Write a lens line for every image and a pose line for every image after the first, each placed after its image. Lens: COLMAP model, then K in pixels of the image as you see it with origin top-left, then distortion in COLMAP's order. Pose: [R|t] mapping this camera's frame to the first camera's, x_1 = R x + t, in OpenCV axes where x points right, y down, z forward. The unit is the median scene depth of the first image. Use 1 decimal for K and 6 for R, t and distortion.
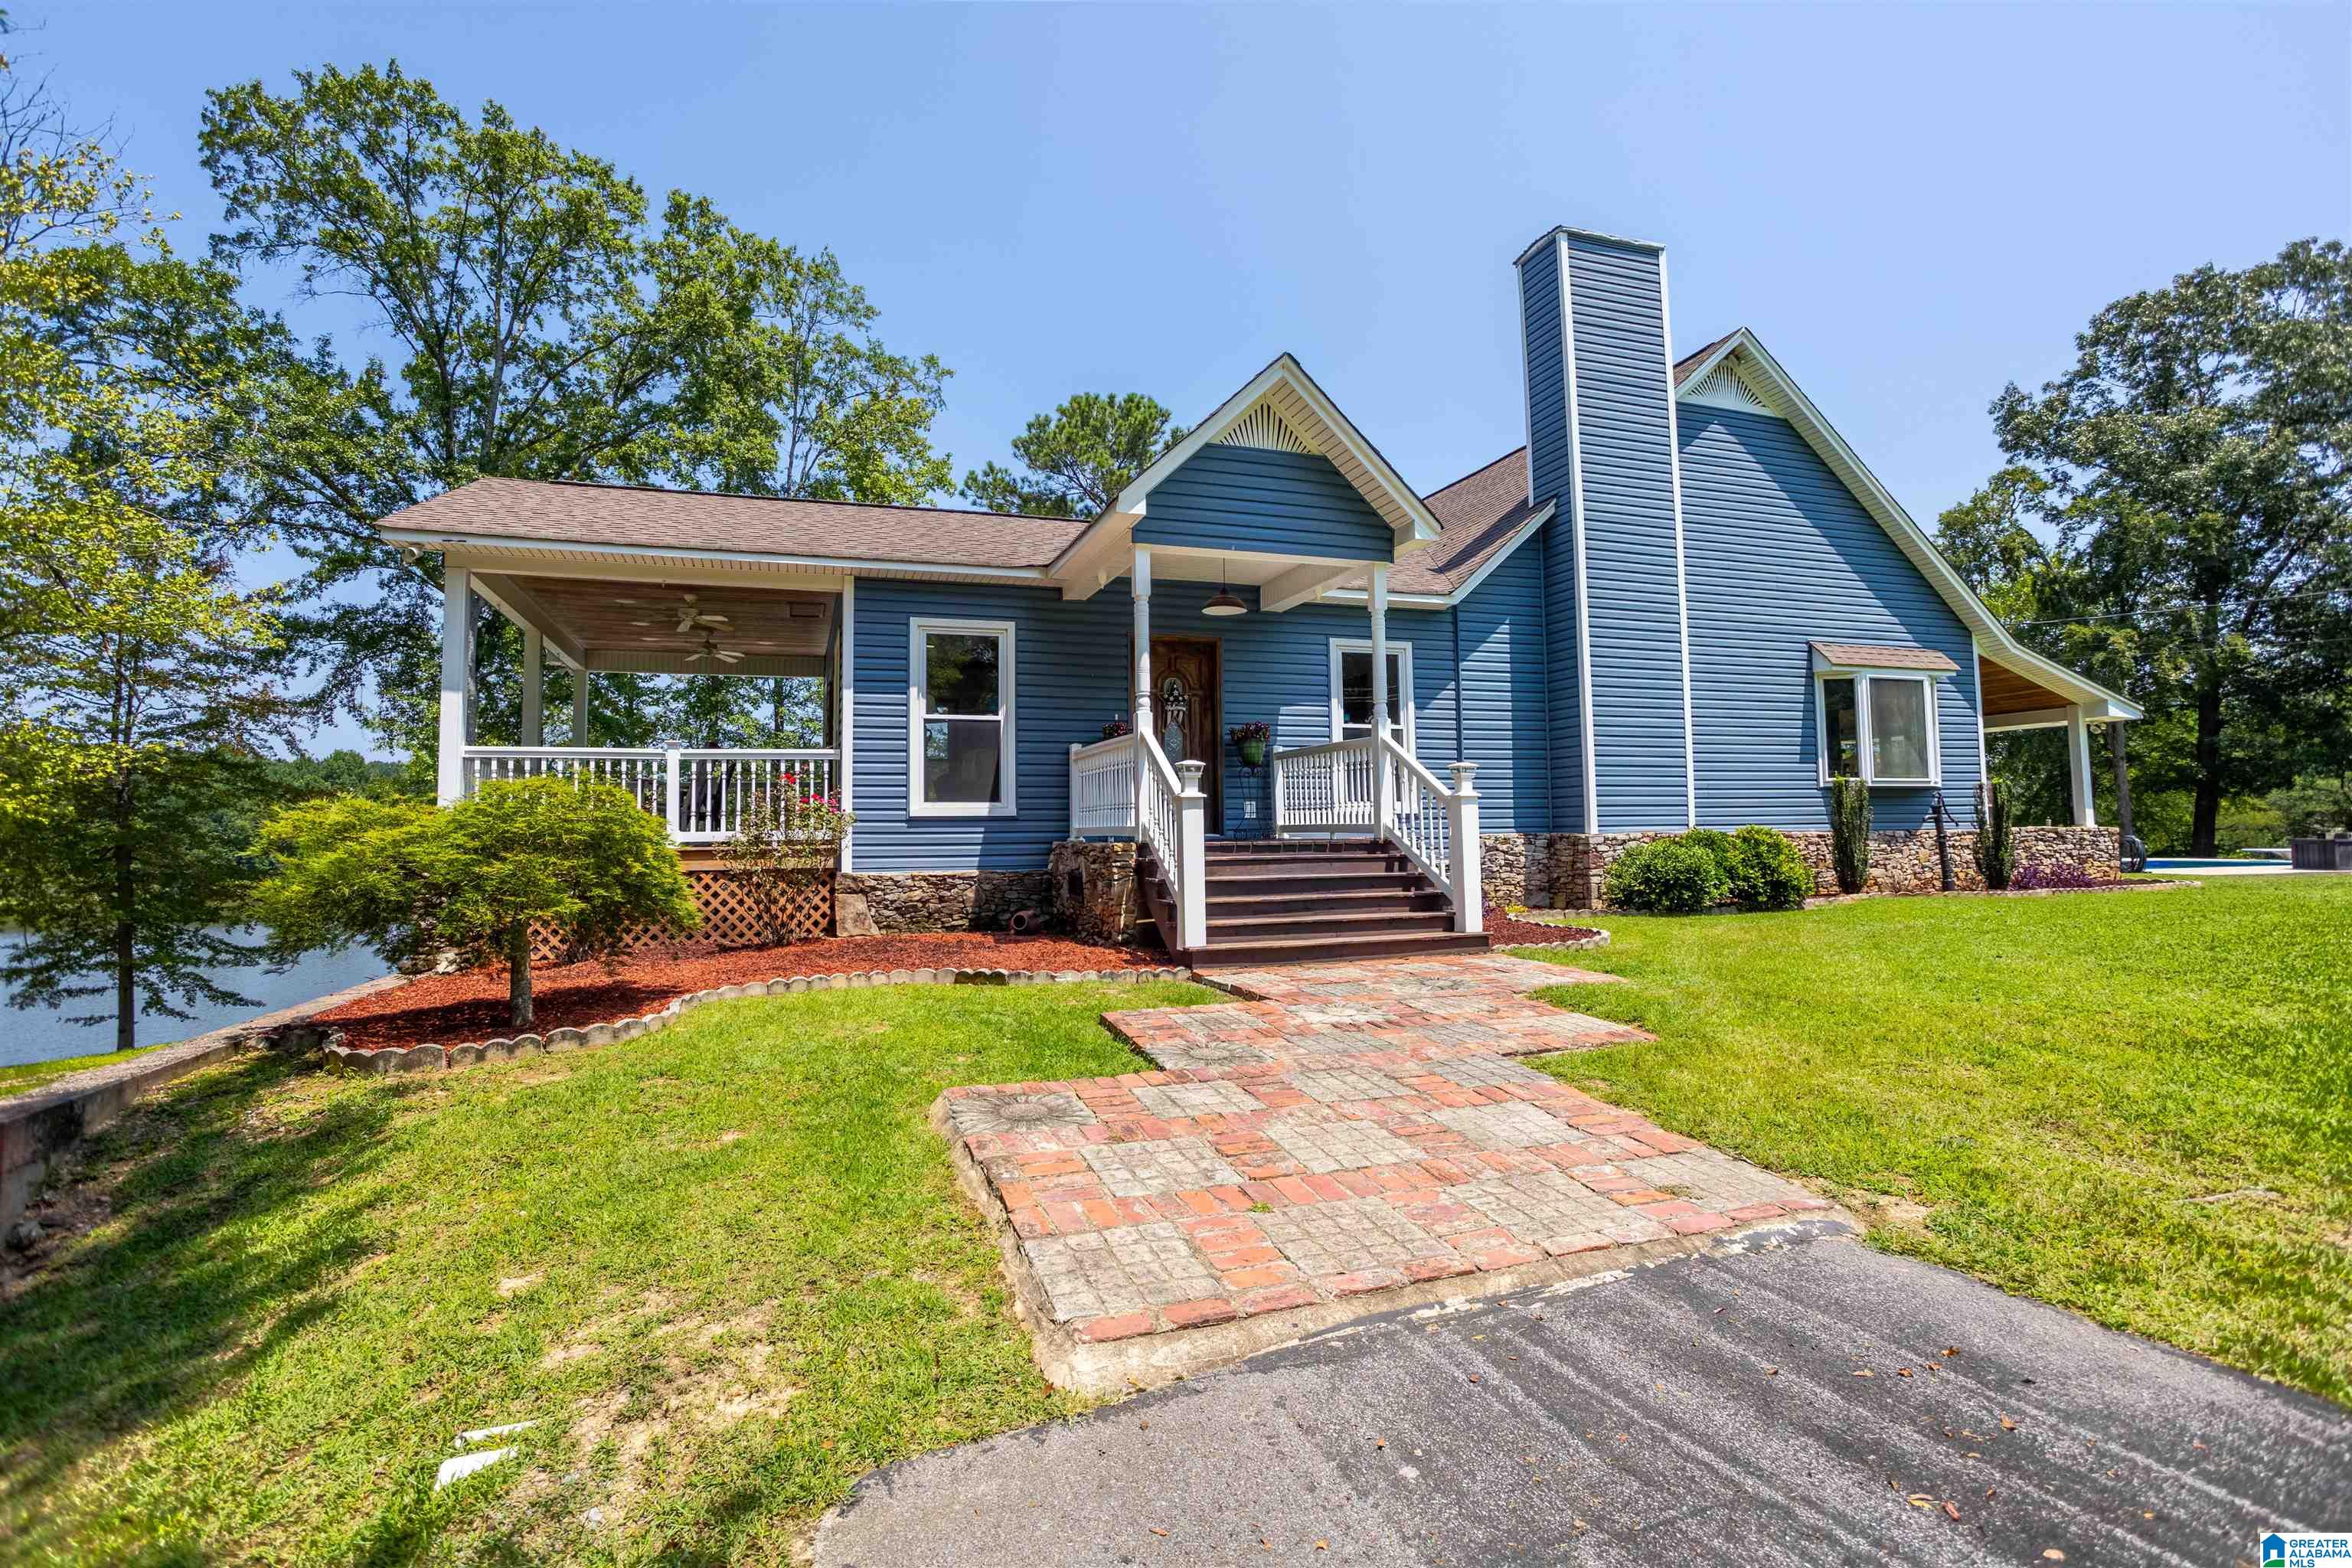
lens RADIAL K [[1118.8, 0, 1164.6], [0, 1118.8, 759.6], [0, 0, 1]] dist [-0.051813, 0.028855]
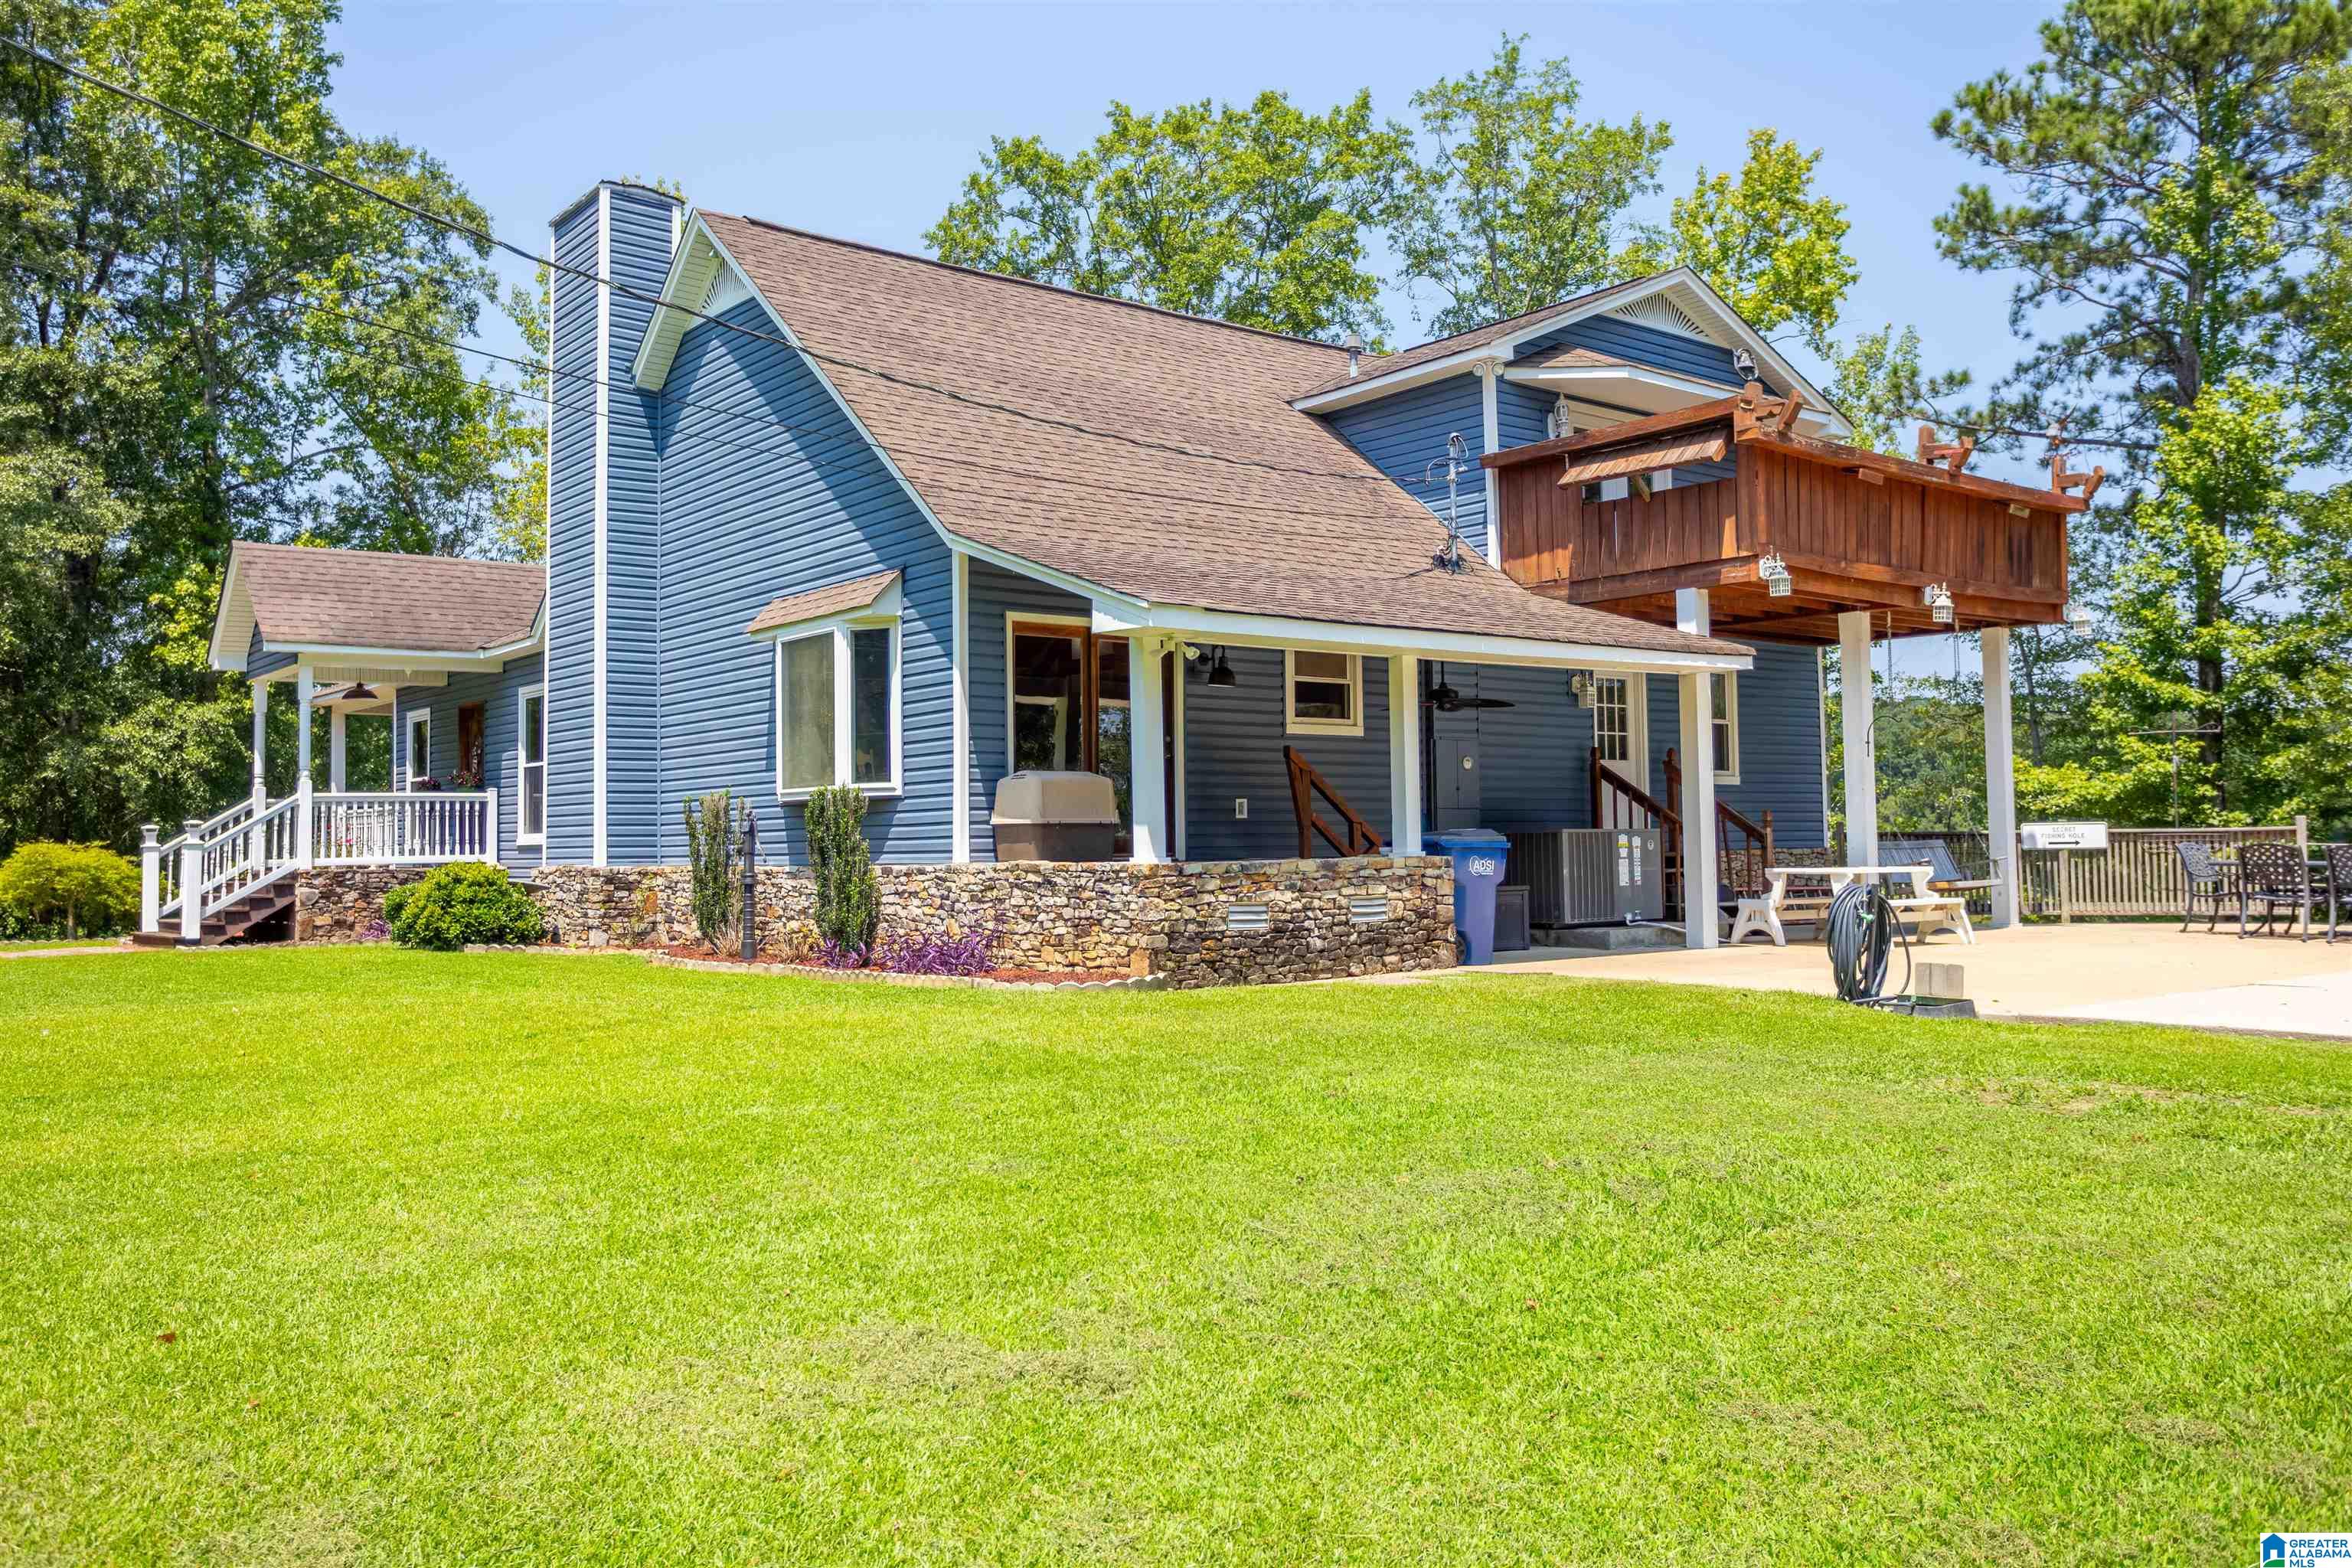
lens RADIAL K [[1848.9, 0, 1175.1], [0, 1848.9, 776.4], [0, 0, 1]] dist [-0.009795, -0.008314]
pose [[0.357507, -0.034693, -0.933266, 1.653903], [0.070026, 0.997492, -0.010256, 0.034533], [0.931281, -0.061687, 0.359040, 0.745798]]
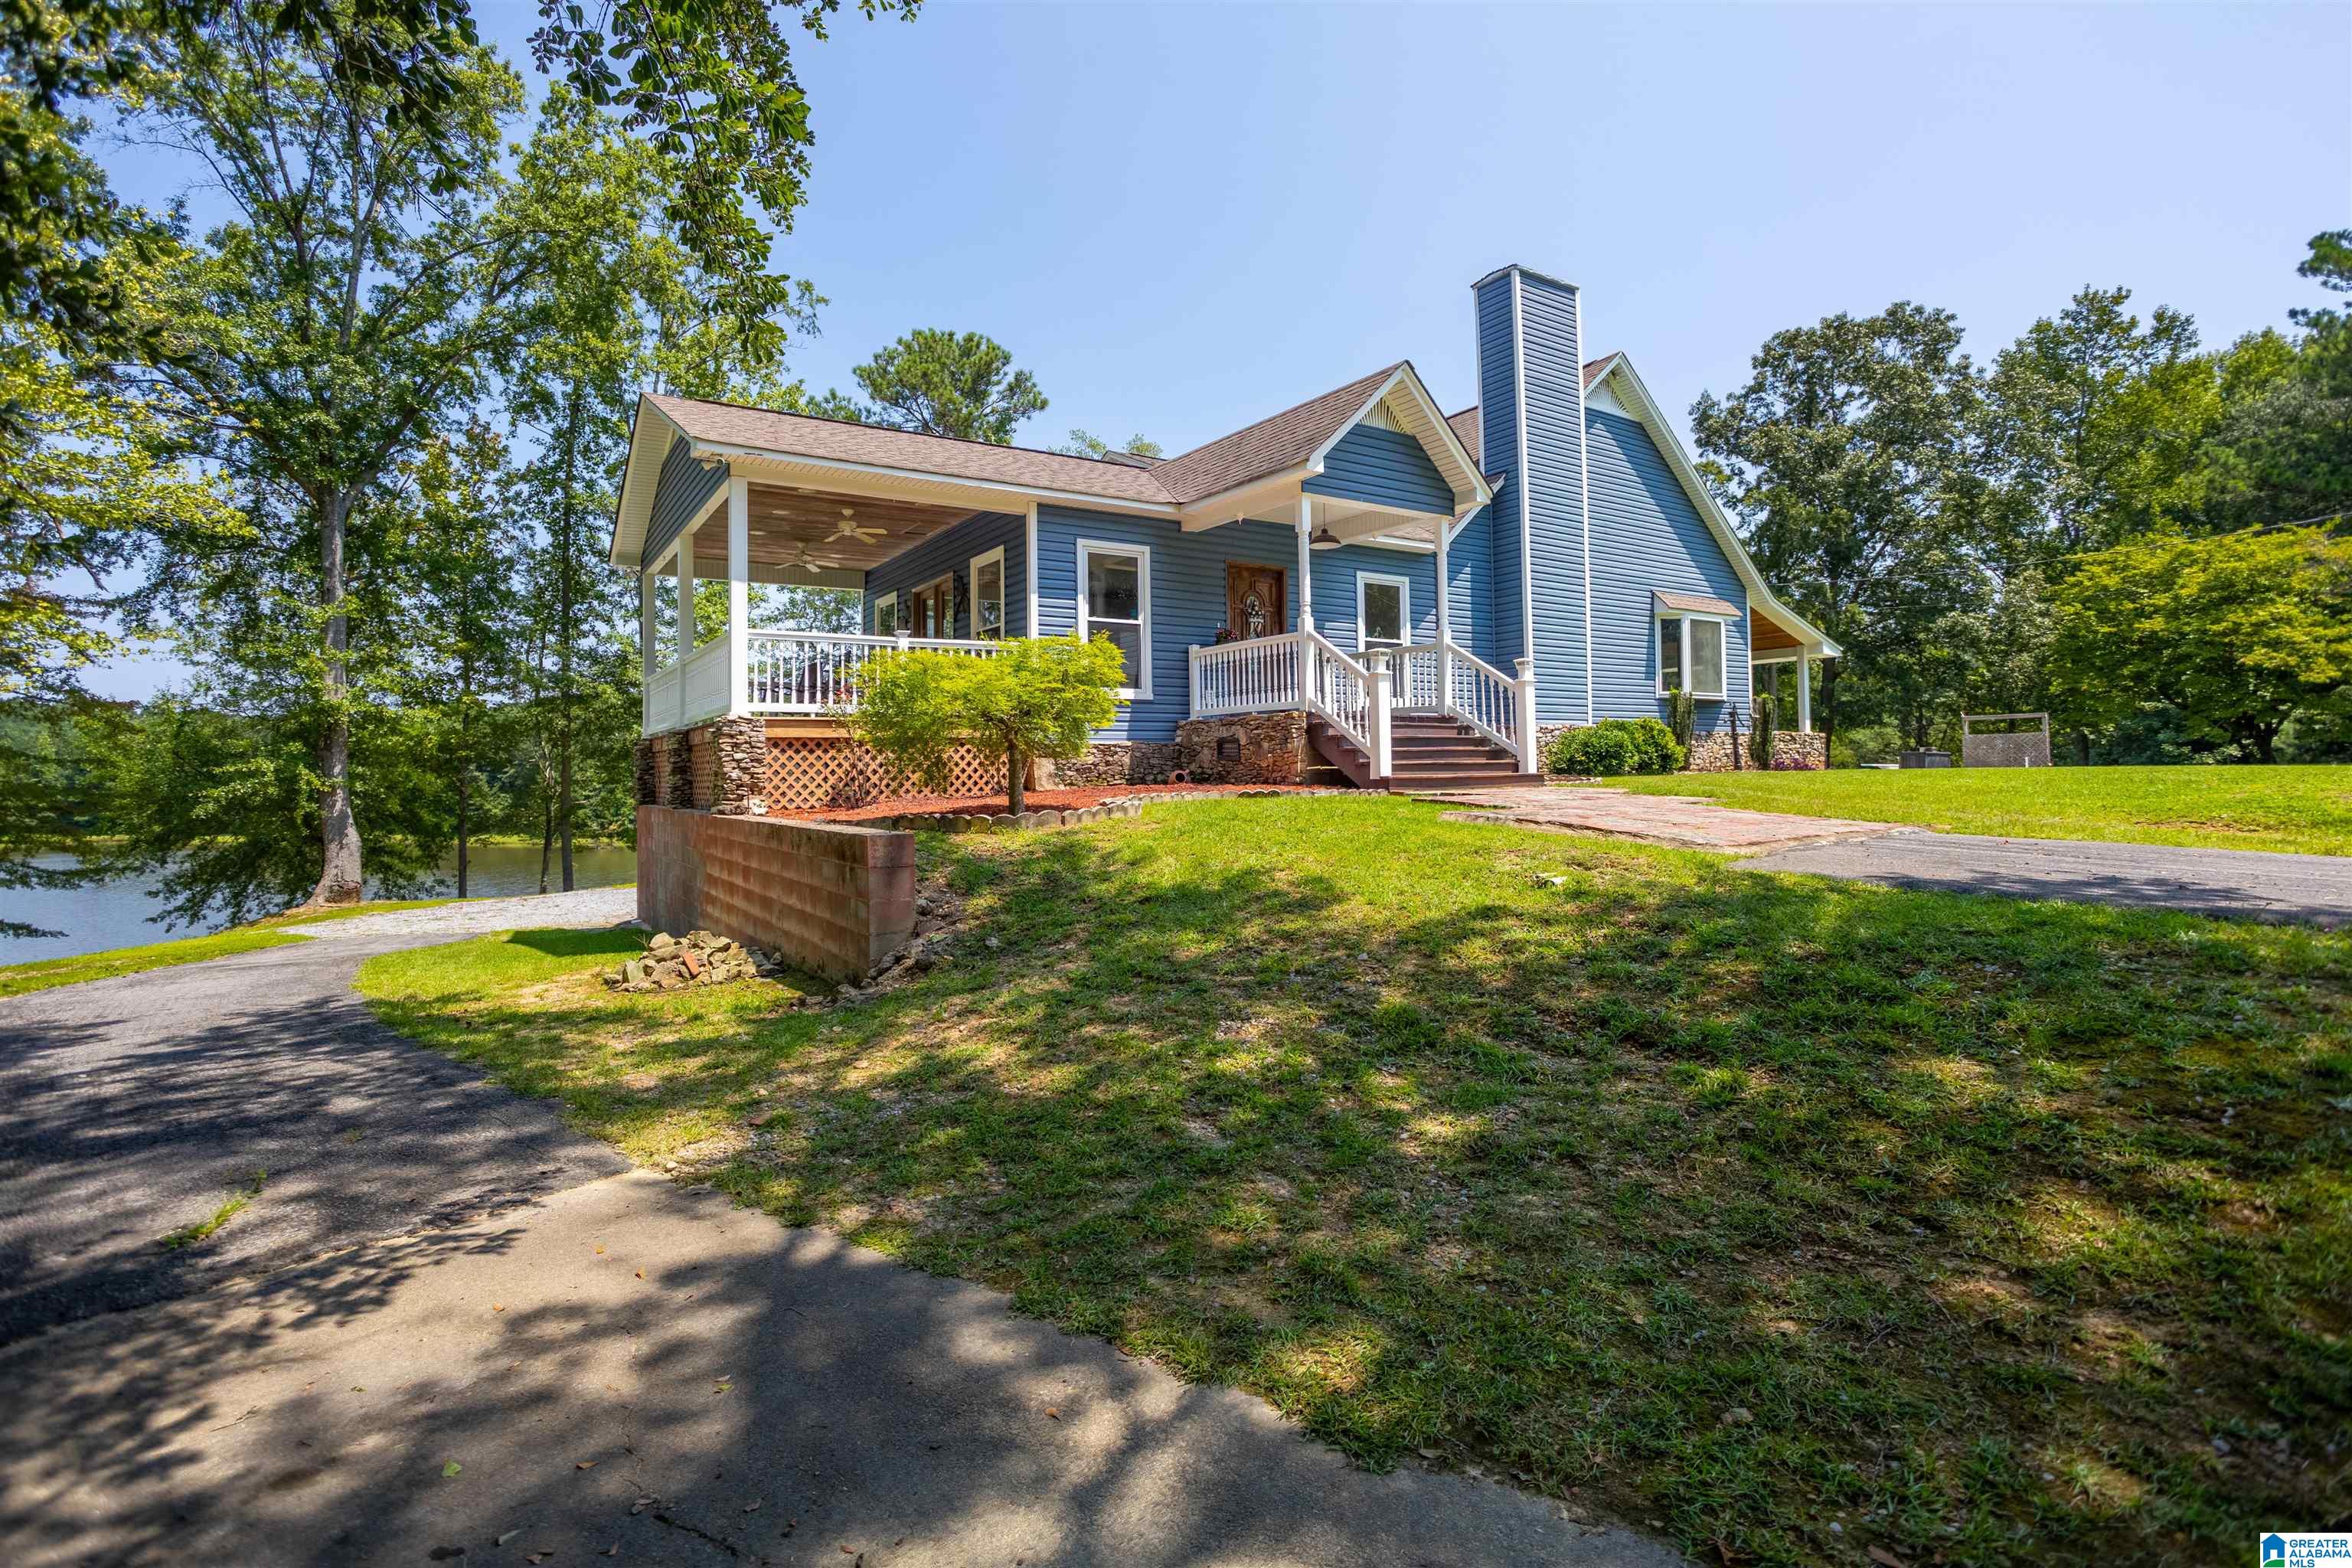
lens RADIAL K [[1118.8, 0, 1164.6], [0, 1118.8, 759.6], [0, 0, 1]] dist [-0.051813, 0.028855]
pose [[0.969429, 0.001396, 0.245369, -0.306130], [-0.013683, 0.998735, 0.048376, 0.039975], [-0.244992, -0.050254, 0.968222, -0.169214]]
